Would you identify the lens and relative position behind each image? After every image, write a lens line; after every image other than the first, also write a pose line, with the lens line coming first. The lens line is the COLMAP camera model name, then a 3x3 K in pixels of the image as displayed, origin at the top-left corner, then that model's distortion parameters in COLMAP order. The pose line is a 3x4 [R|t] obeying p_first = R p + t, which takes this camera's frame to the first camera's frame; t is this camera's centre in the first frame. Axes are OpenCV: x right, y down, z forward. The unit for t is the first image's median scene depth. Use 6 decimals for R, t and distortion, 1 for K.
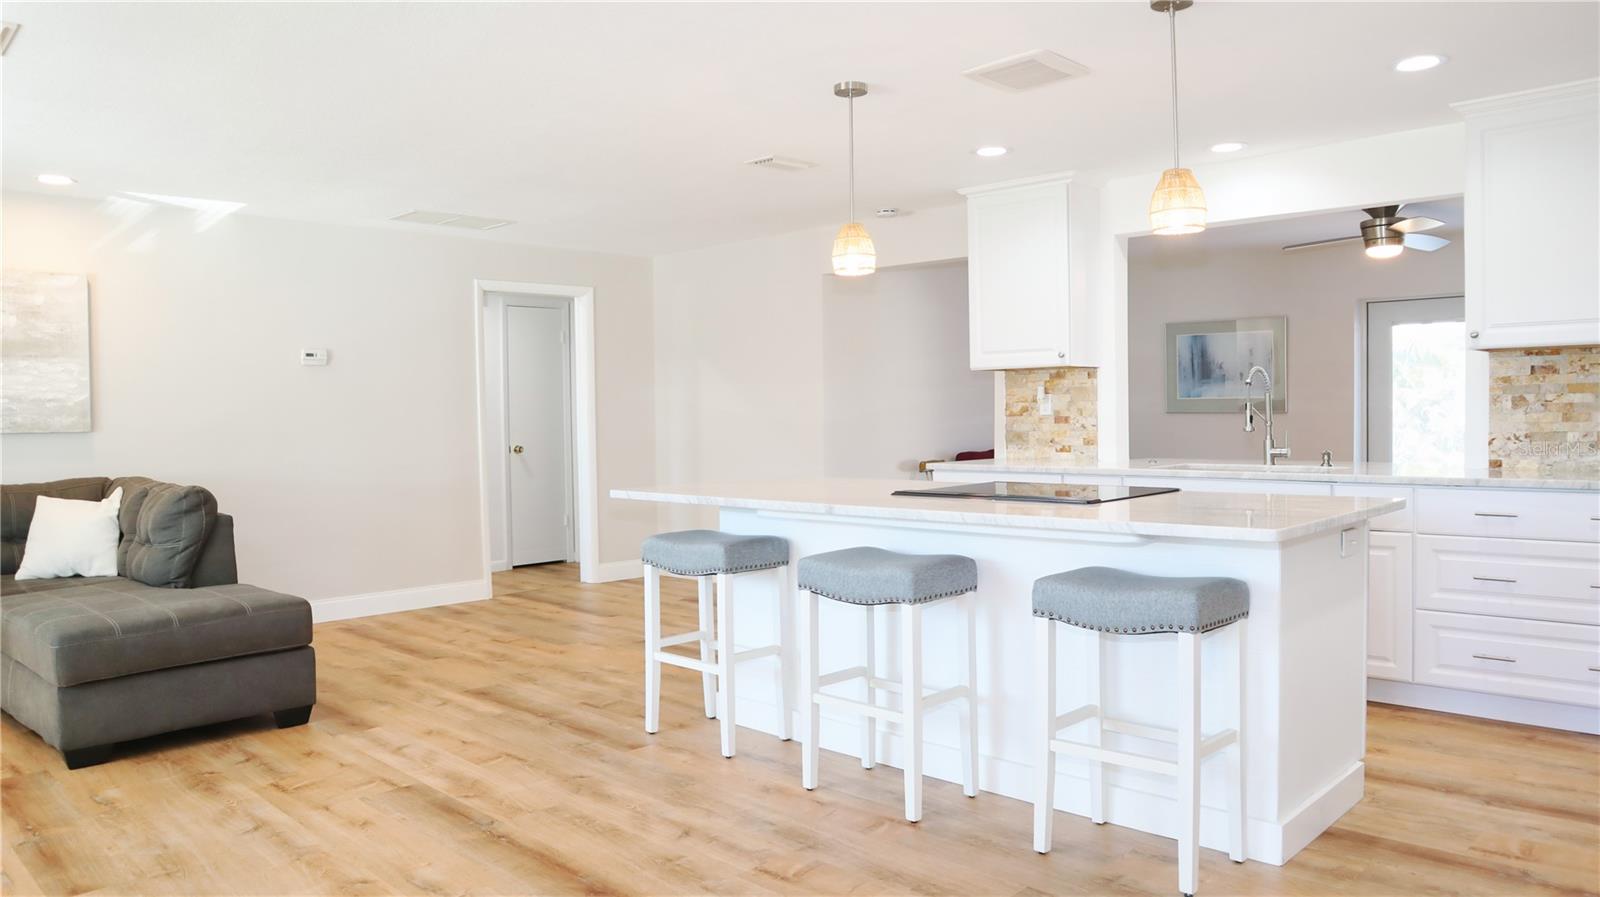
lens RADIAL K [[1120.2, 0, 821.1], [0, 1120.2, 442.6], [0, 0, 1]] dist [-0.114966, 0.072413]
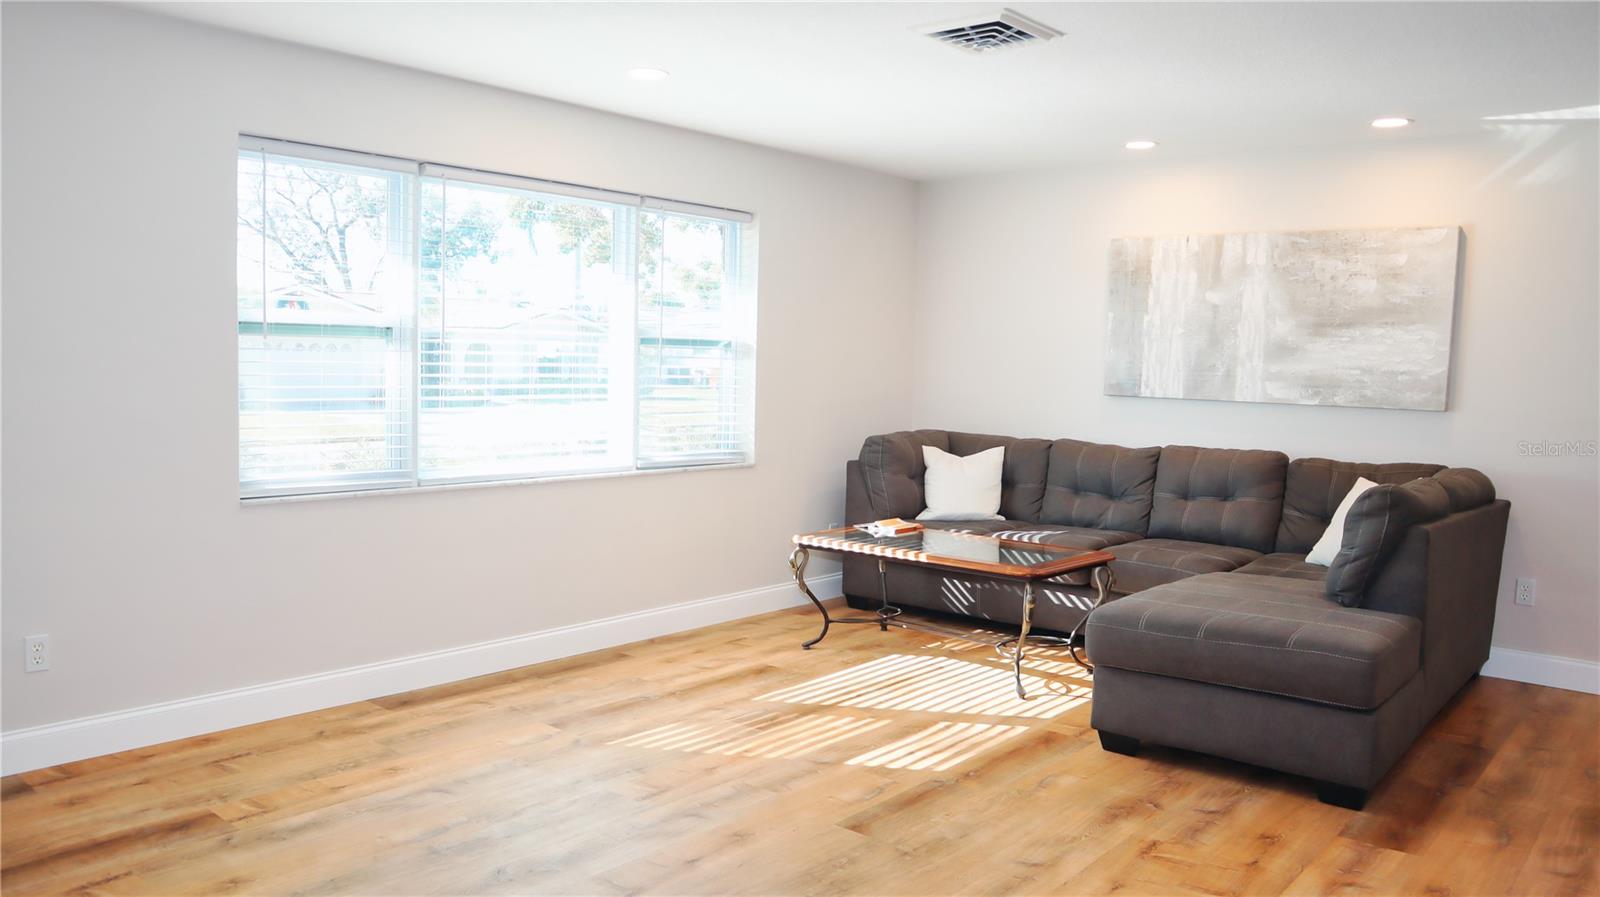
lens RADIAL K [[1200.9, 0, 737.6], [0, 1200.9, 454.8], [0, 0, 1]] dist [-0.040527, 0.003863]
pose [[0.034272, 0.094212, -0.994962, 0.299690], [-0.052501, 0.994342, 0.092345, -0.040906], [0.998033, 0.049072, 0.039024, 0.507156]]
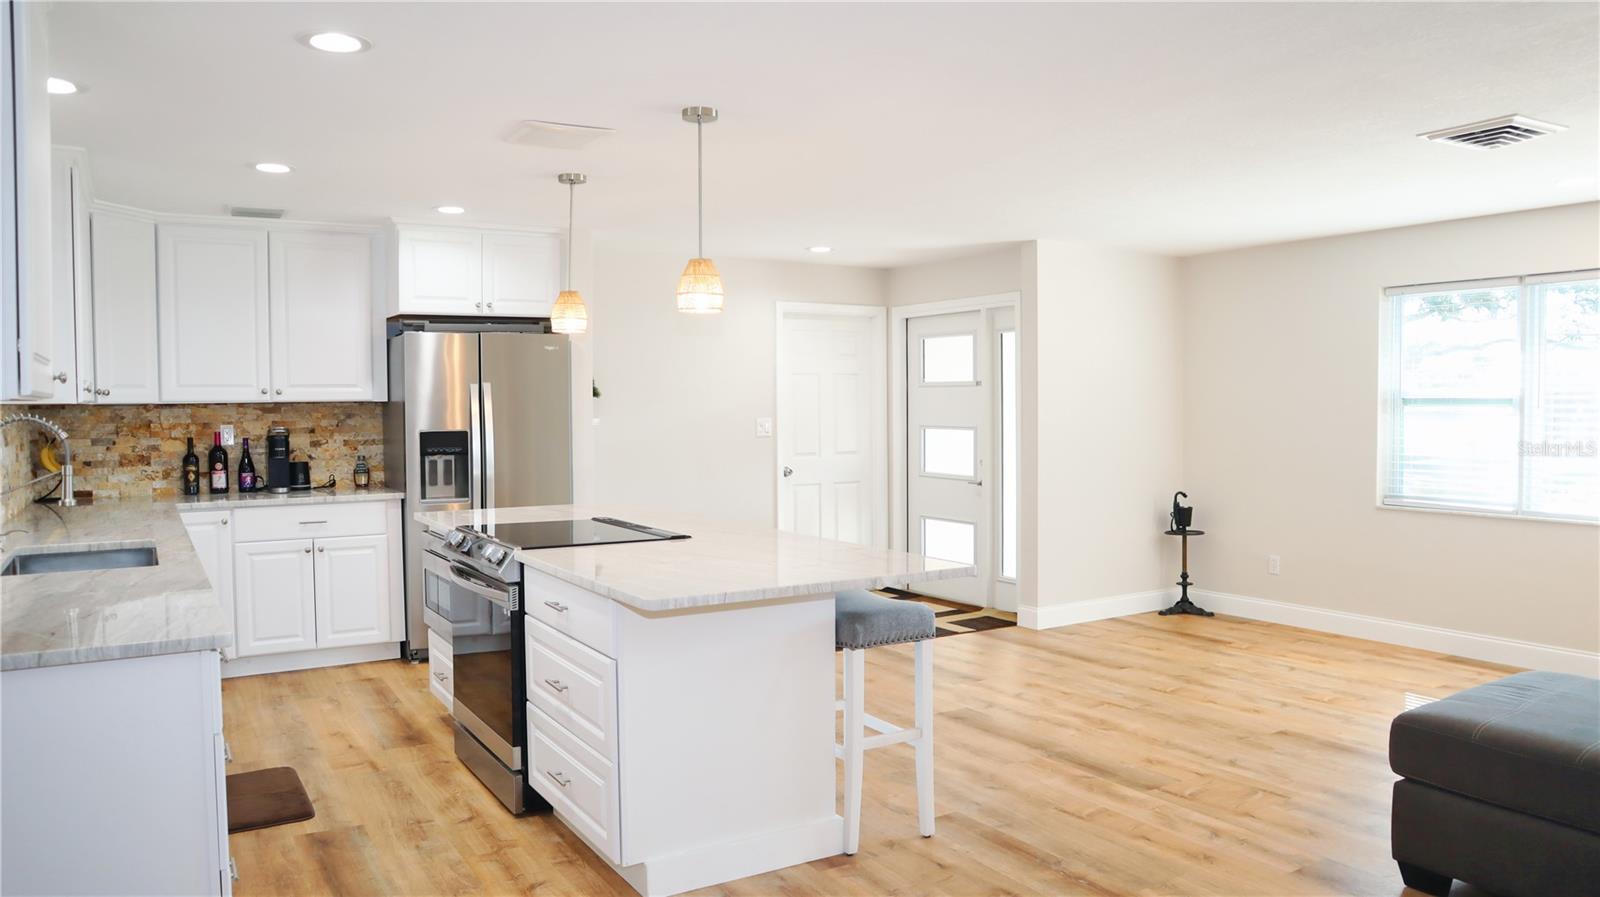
lens RADIAL K [[1101.4, 0, 788.8], [0, 1101.4, 447.9], [0, 0, 1]] dist [-0.134606, 0.078466]
pose [[-0.962190, 0.012294, 0.272101, -0.263006], [0.030057, 0.997672, 0.061209, -0.082032], [-0.270715, 0.067073, -0.960320, 1.698736]]
